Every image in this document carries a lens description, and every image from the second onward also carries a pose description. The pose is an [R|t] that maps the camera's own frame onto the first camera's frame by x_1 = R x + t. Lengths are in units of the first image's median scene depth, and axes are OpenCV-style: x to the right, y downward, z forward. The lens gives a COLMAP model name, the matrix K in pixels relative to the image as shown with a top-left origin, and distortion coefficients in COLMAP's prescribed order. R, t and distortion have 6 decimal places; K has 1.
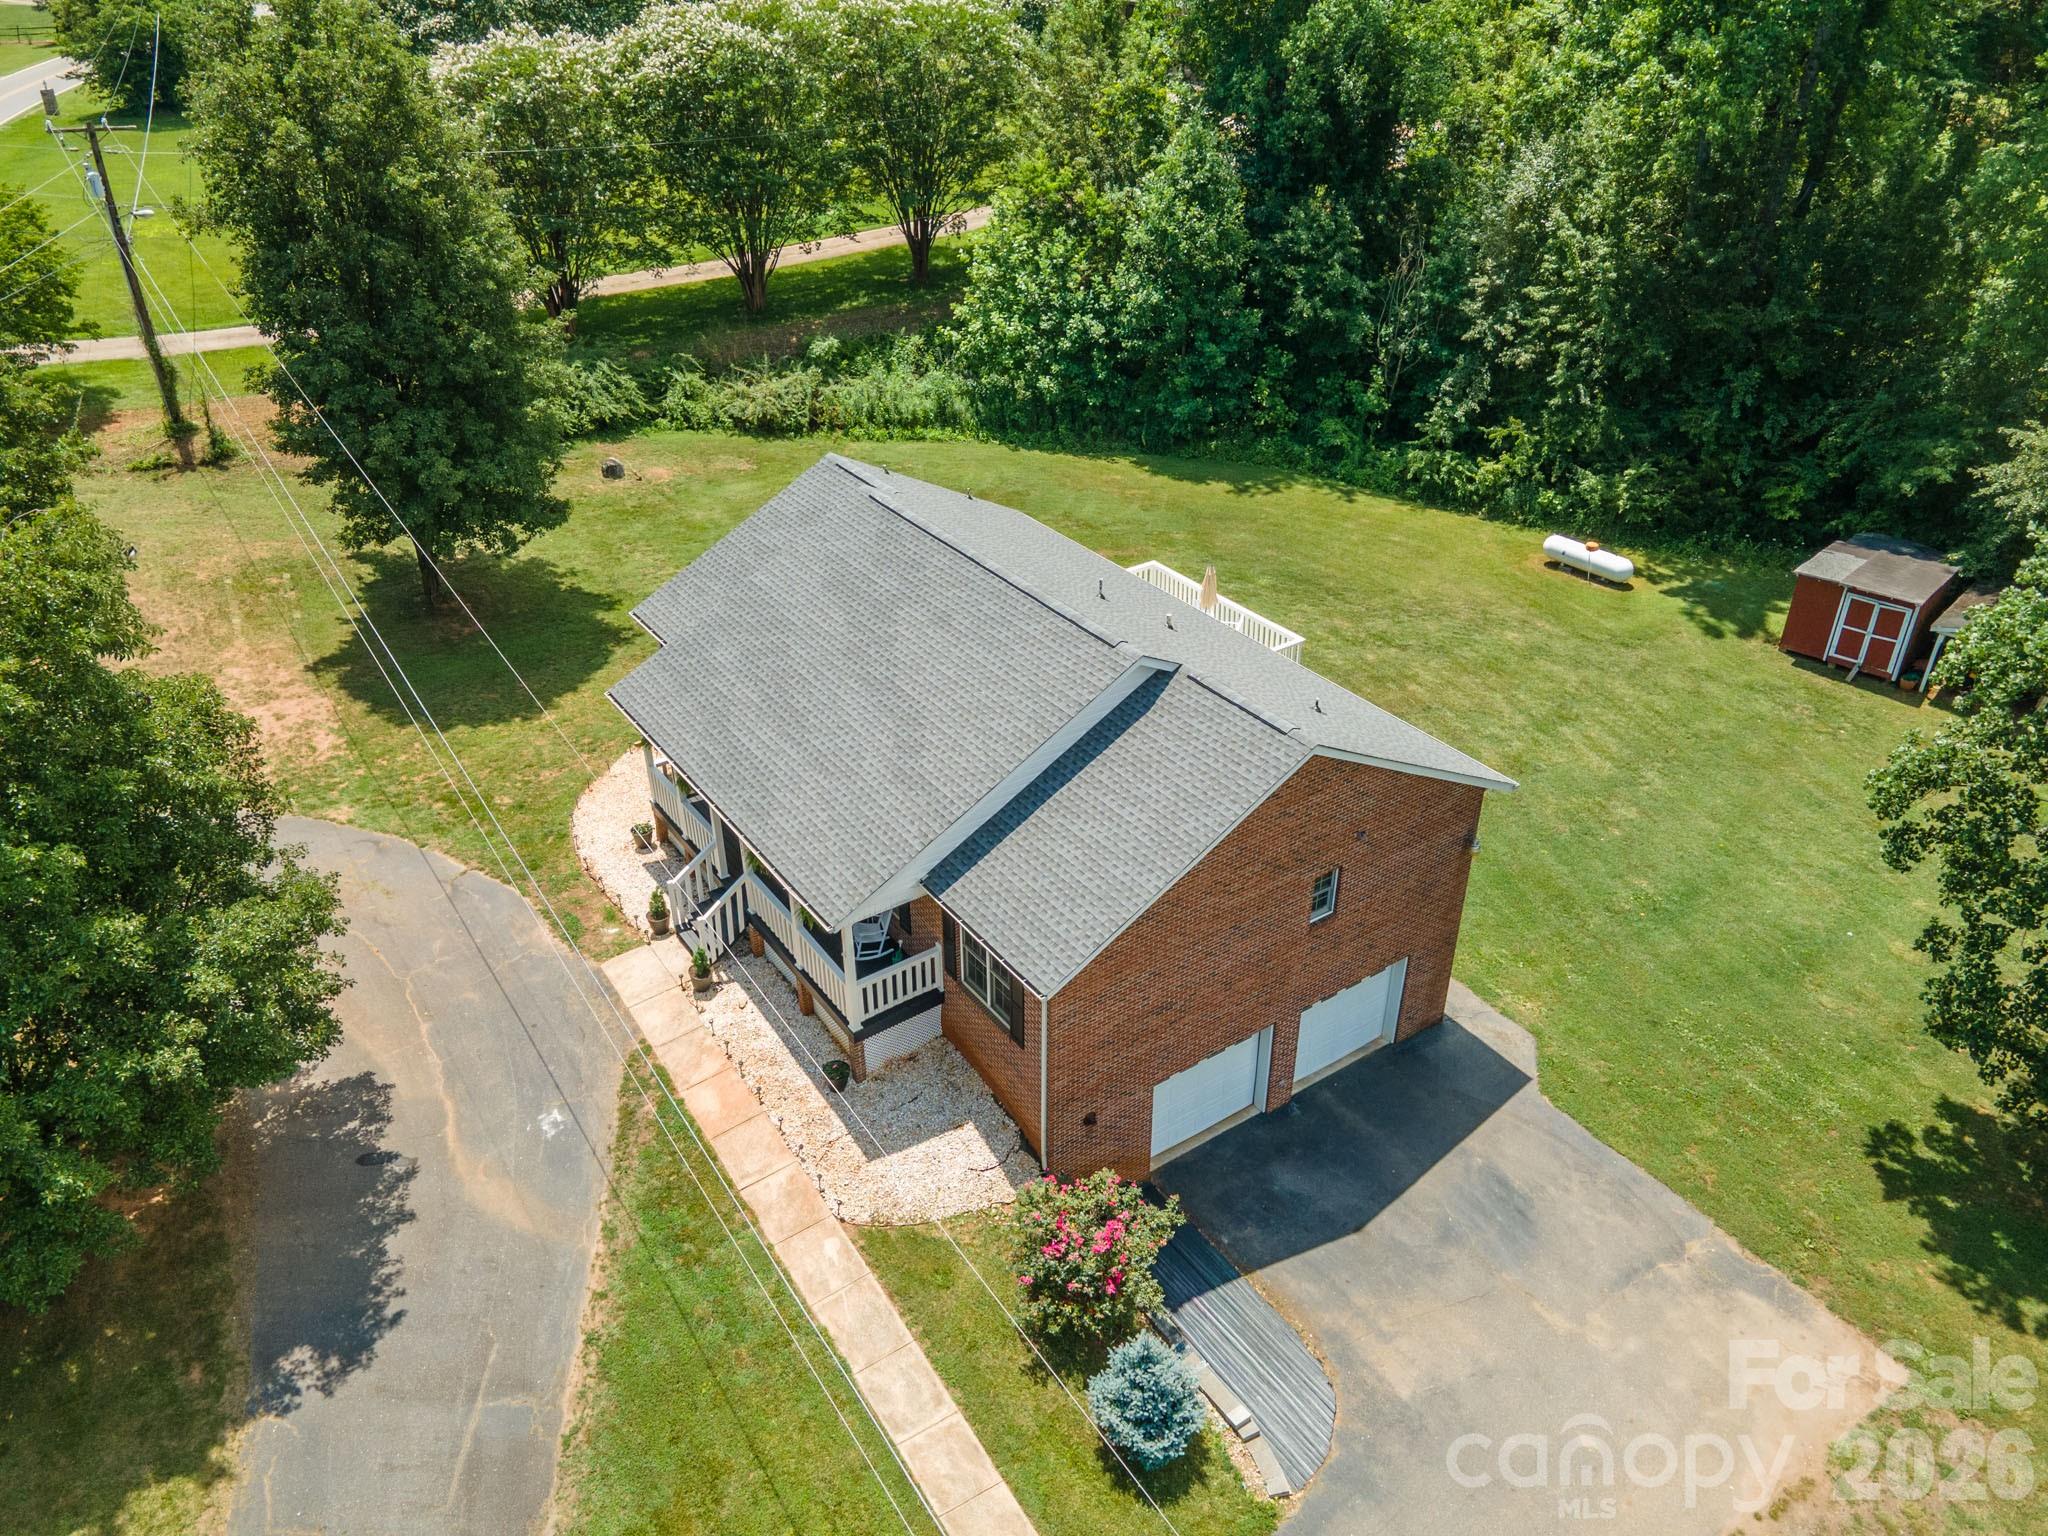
lens RADIAL K [[1441.4, 0, 1024.0], [0, 1441.4, 768.0], [0, 0, 1]] dist [0.007563, 0.003521]
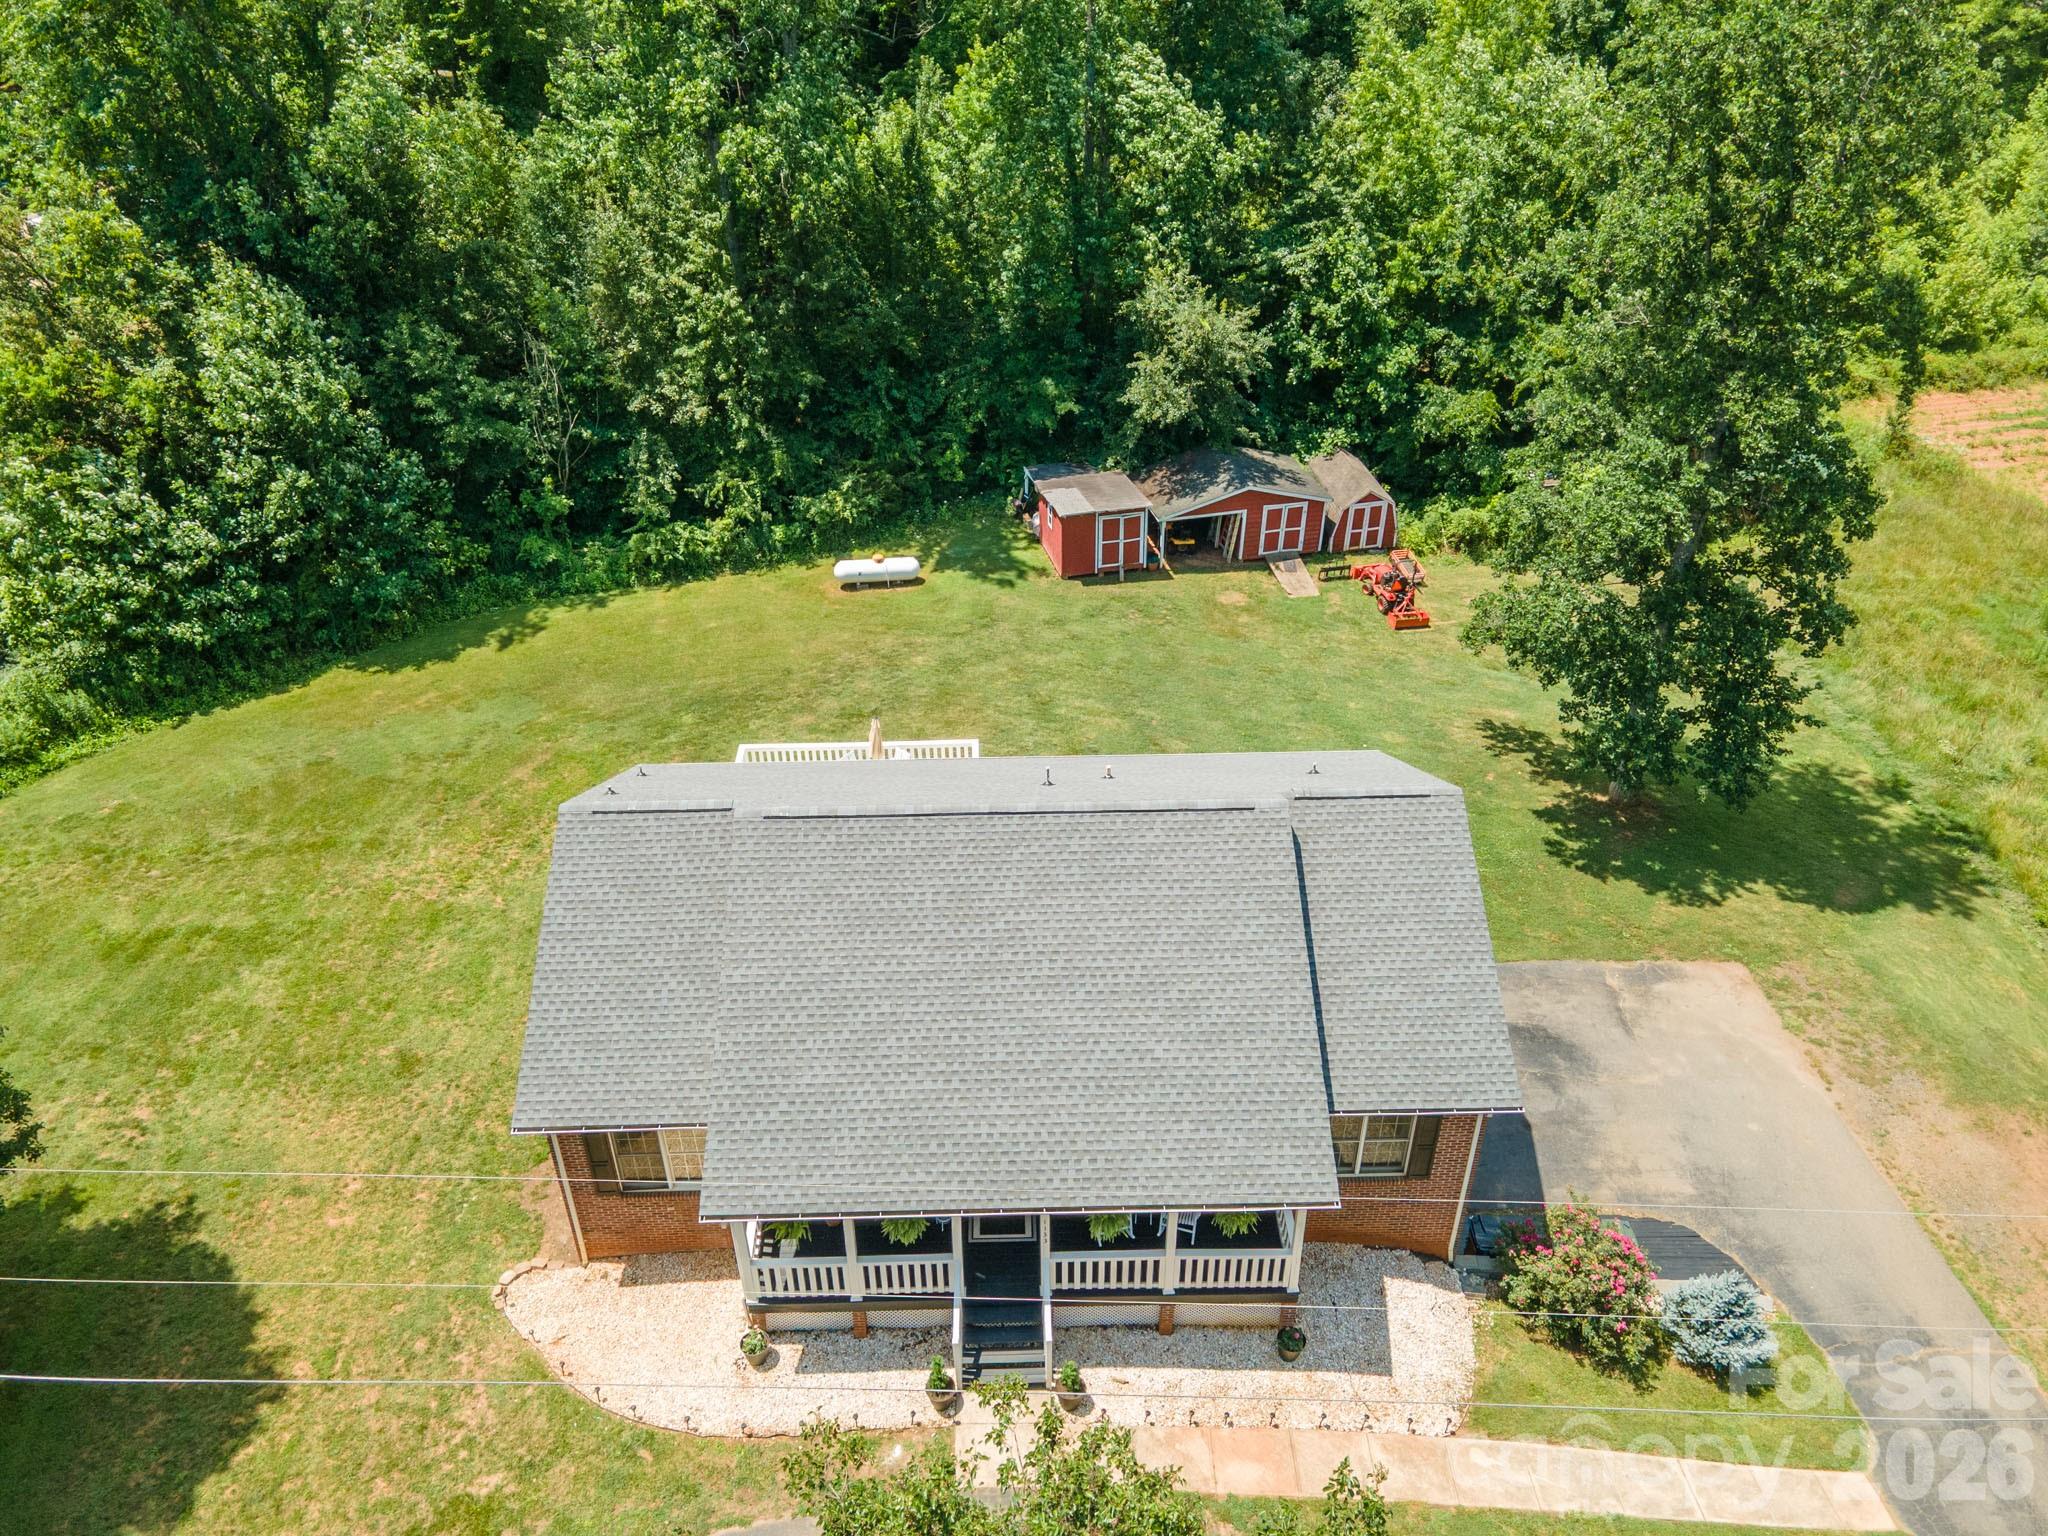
lens RADIAL K [[1479.0, 0, 1024.0], [0, 1479.0, 768.0], [0, 0, 1]] dist [0.003174, 0.001255]
pose [[0.532792, -0.459152, 0.710853, -0.371430], [0.443267, 0.866972, 0.227758, -0.205791], [-0.720865, 0.193751, 0.665443, 0.209499]]
